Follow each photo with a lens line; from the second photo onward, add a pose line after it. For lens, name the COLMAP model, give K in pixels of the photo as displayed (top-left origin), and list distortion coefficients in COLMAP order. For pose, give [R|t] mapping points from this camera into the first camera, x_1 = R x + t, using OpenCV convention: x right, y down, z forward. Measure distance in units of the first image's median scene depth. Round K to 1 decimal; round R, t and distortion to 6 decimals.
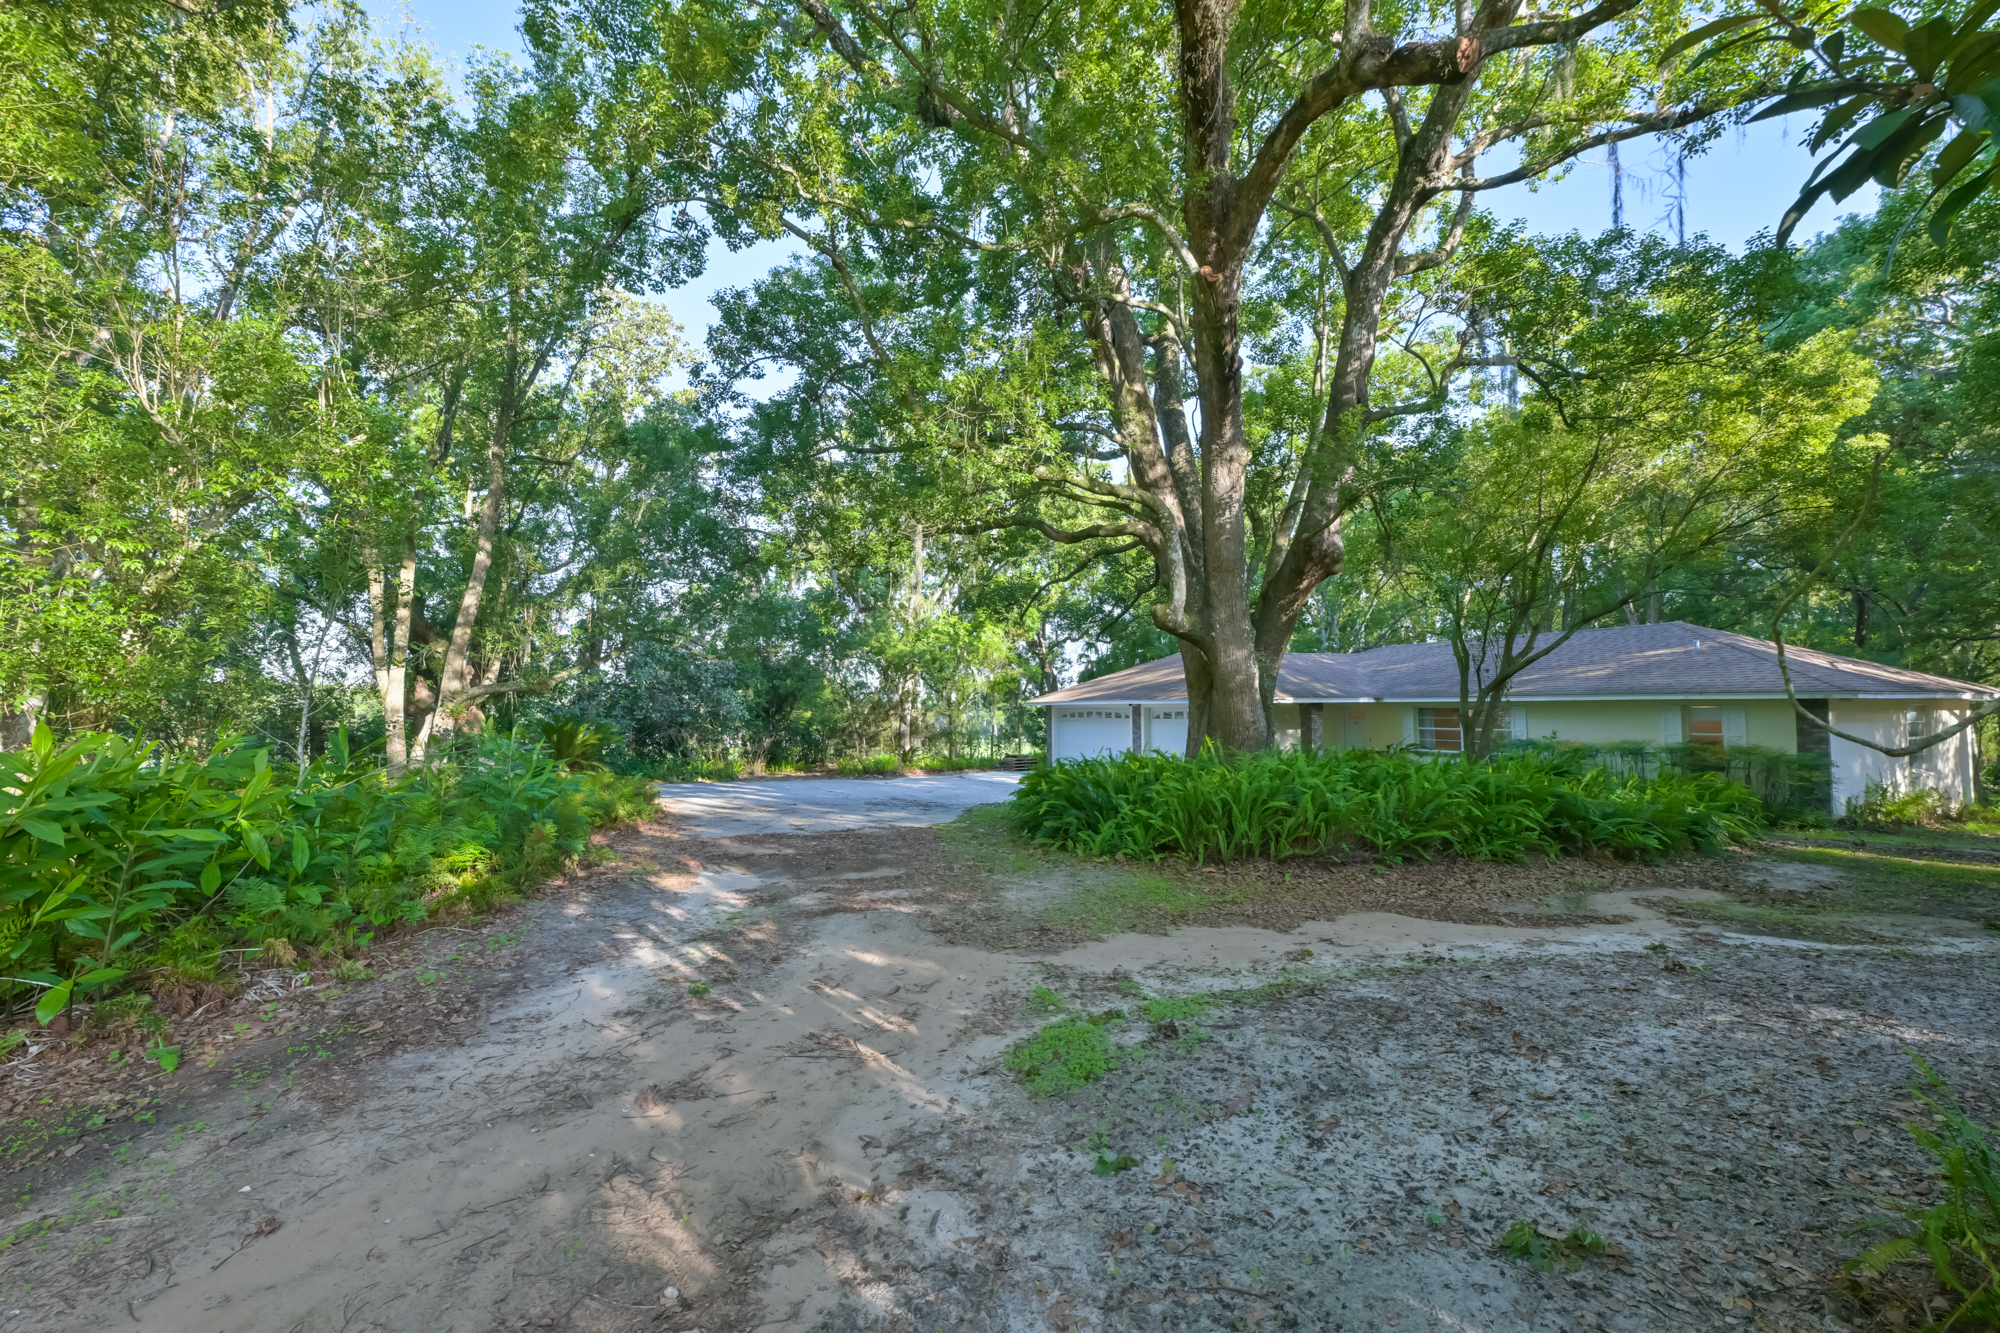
lens RADIAL K [[809.9, 0, 991.7], [0, 809.9, 666.4], [0, 0, 1]] dist [0.002882, -0.001351]
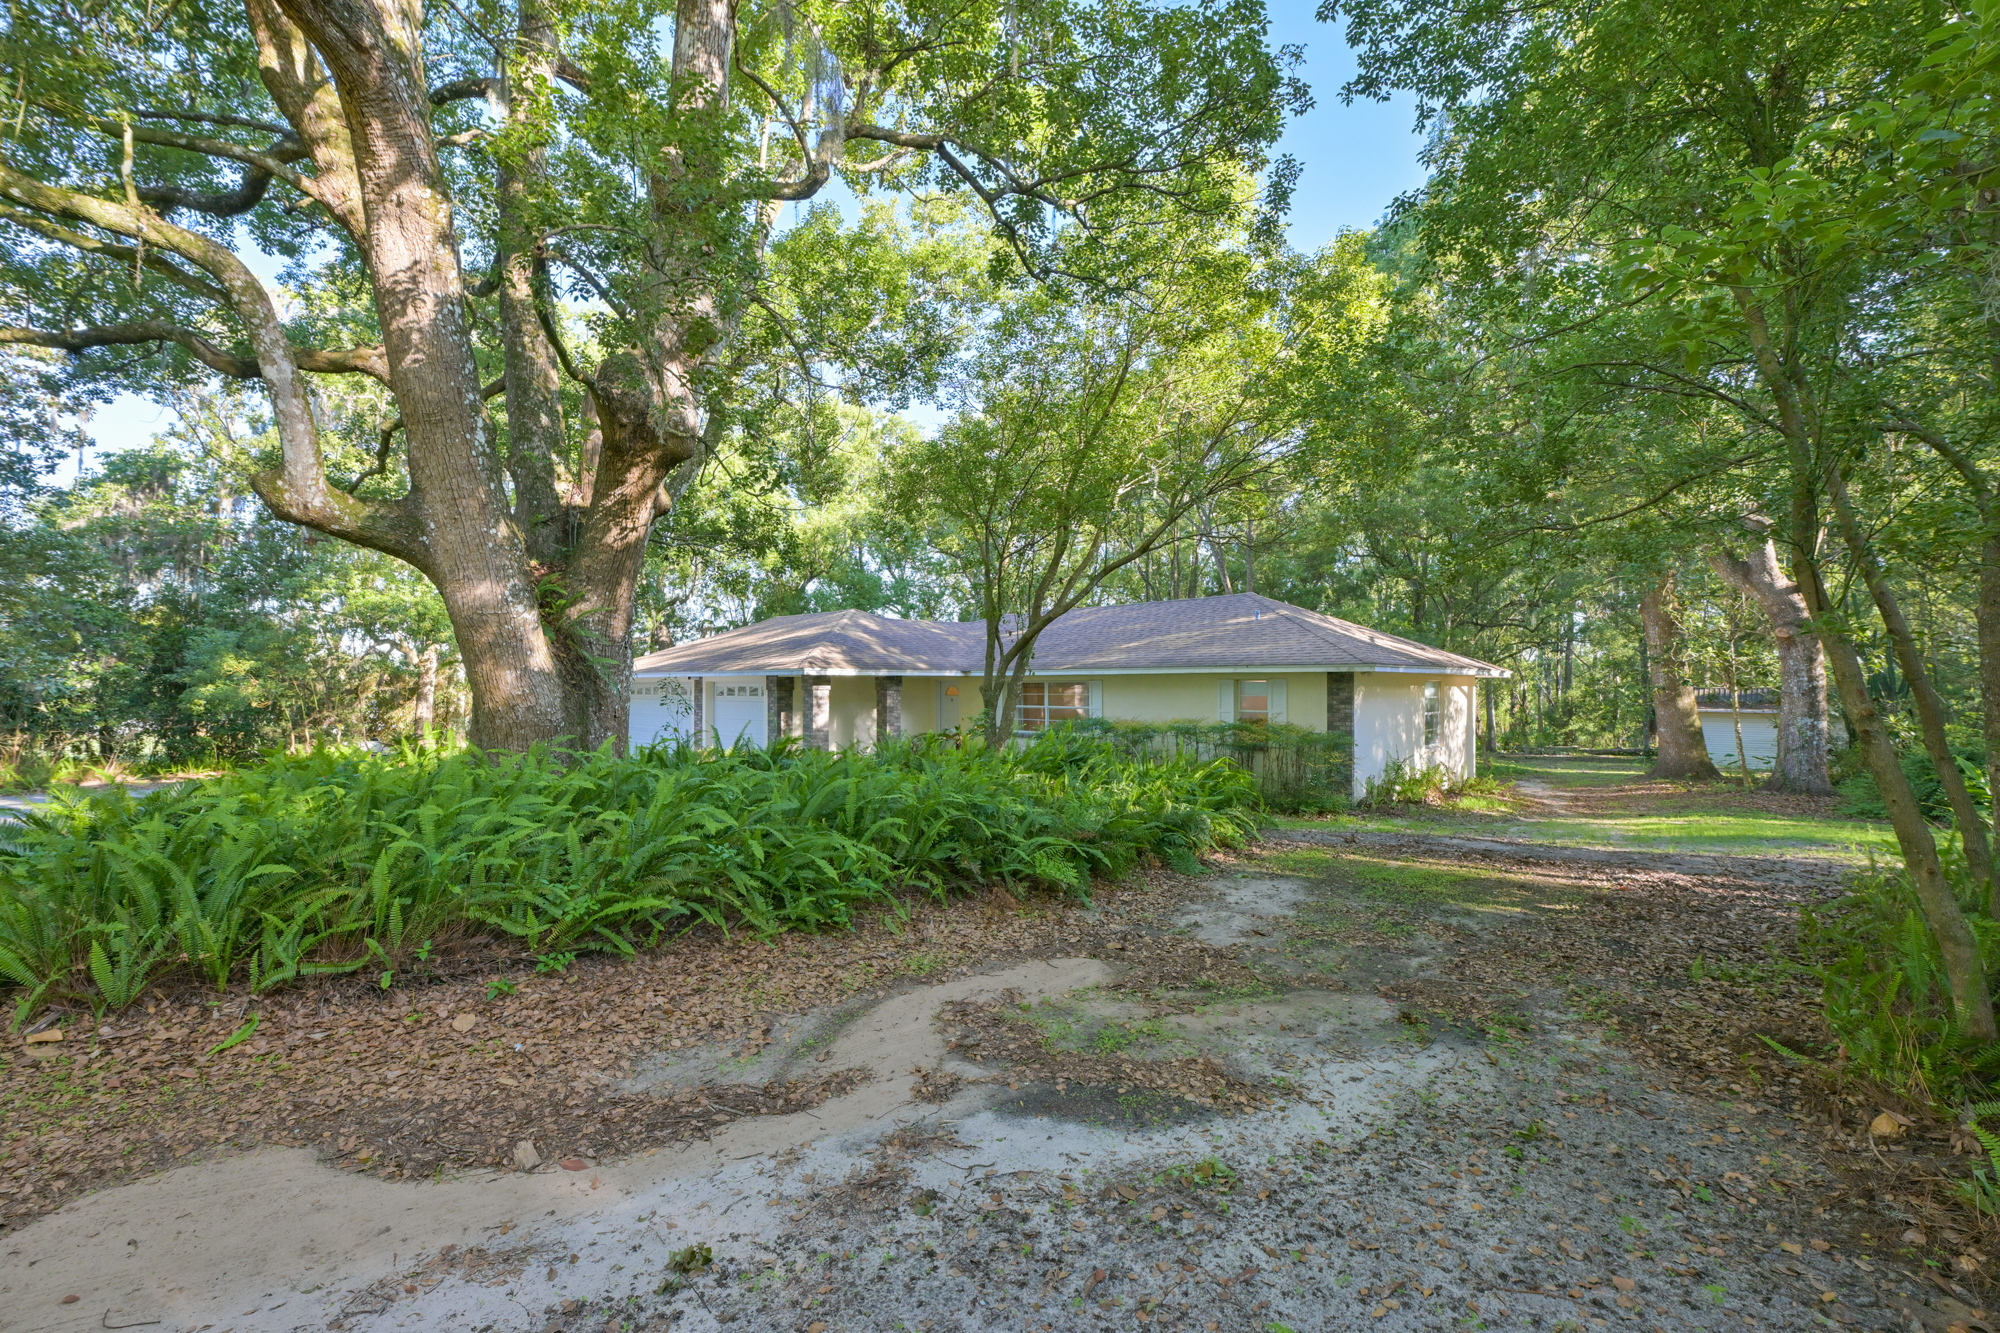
lens RADIAL K [[809.9, 0, 1009.3], [0, 809.9, 676.1], [0, 0, 1]] dist [0.002882, -0.001351]
pose [[0.946499, 0.008240, 0.322601, 0.325515], [-0.021025, 0.999125, 0.036166, 0.016872], [-0.322021, -0.041014, 0.945844, 0.226073]]
